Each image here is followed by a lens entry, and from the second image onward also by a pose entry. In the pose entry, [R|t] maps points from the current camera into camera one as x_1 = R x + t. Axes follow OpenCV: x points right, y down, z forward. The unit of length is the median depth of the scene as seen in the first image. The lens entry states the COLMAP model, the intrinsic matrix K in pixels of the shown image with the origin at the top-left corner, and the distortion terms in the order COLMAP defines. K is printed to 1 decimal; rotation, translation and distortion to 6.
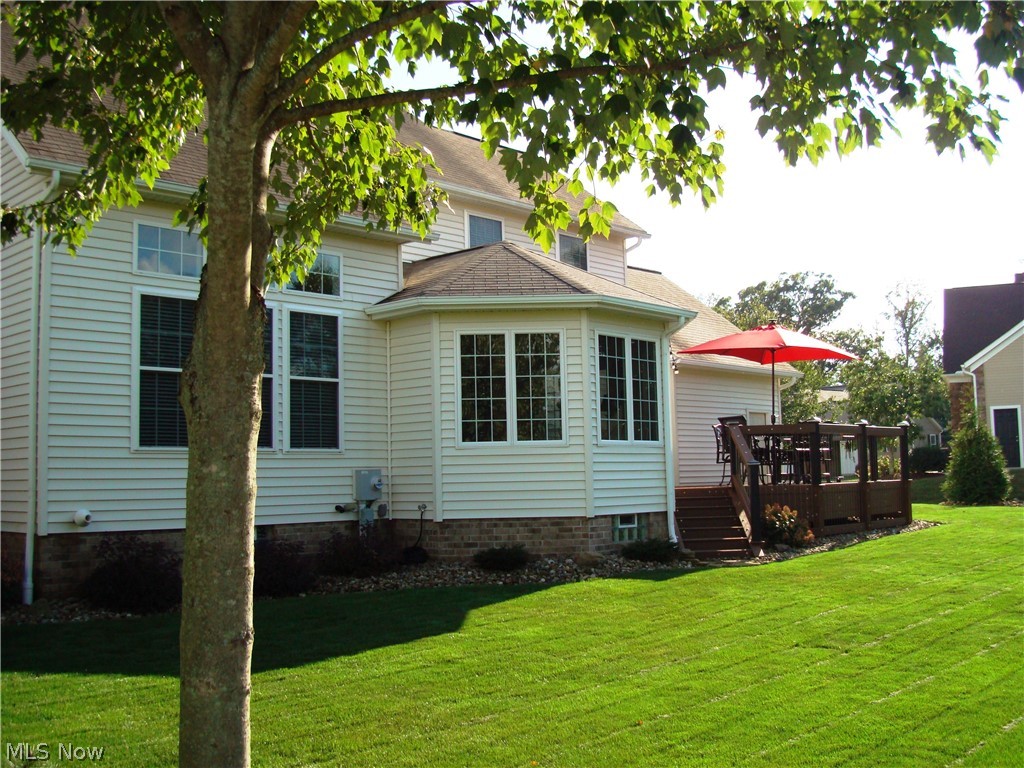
lens RADIAL K [[1092.0, 0, 508.3], [0, 1092.0, 384.7], [0, 0, 1]] dist [-0.121765, 0.000000]
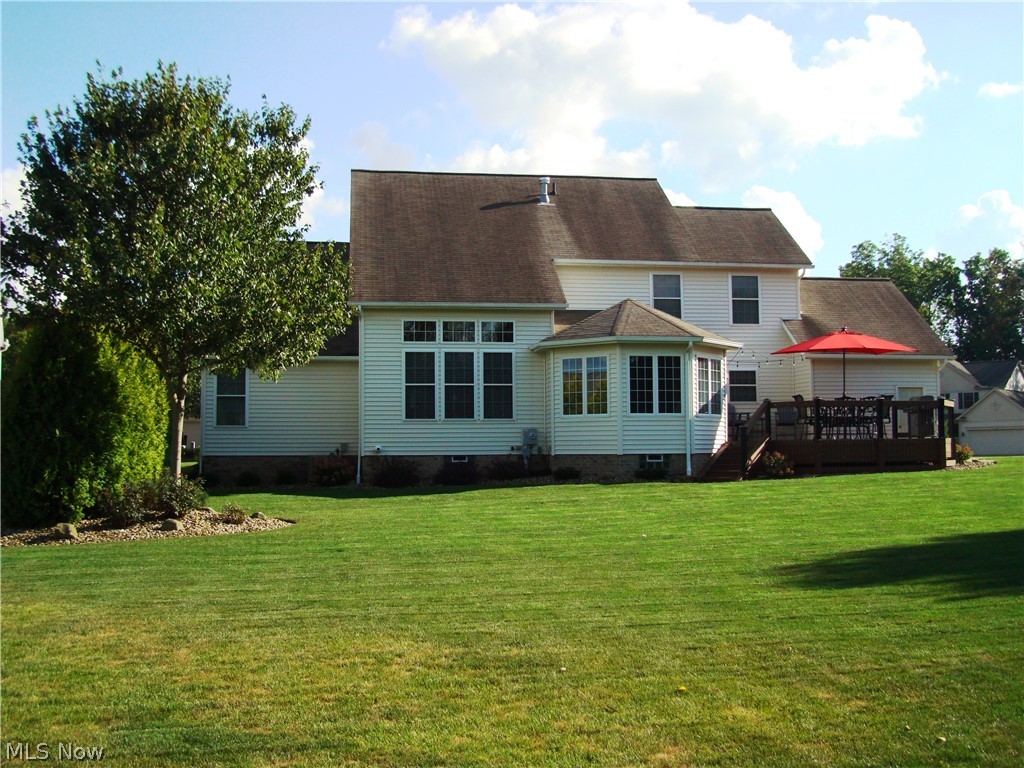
lens RADIAL K [[1092.0, 0, 510.7], [0, 1092.0, 382.0], [0, 0, 1]] dist [-0.121765, 0.000000]
pose [[0.780595, -0.023114, -0.624610, 1.095074], [0.045028, 0.998799, 0.019311, -0.047812], [0.623413, -0.043199, 0.780698, -0.572327]]
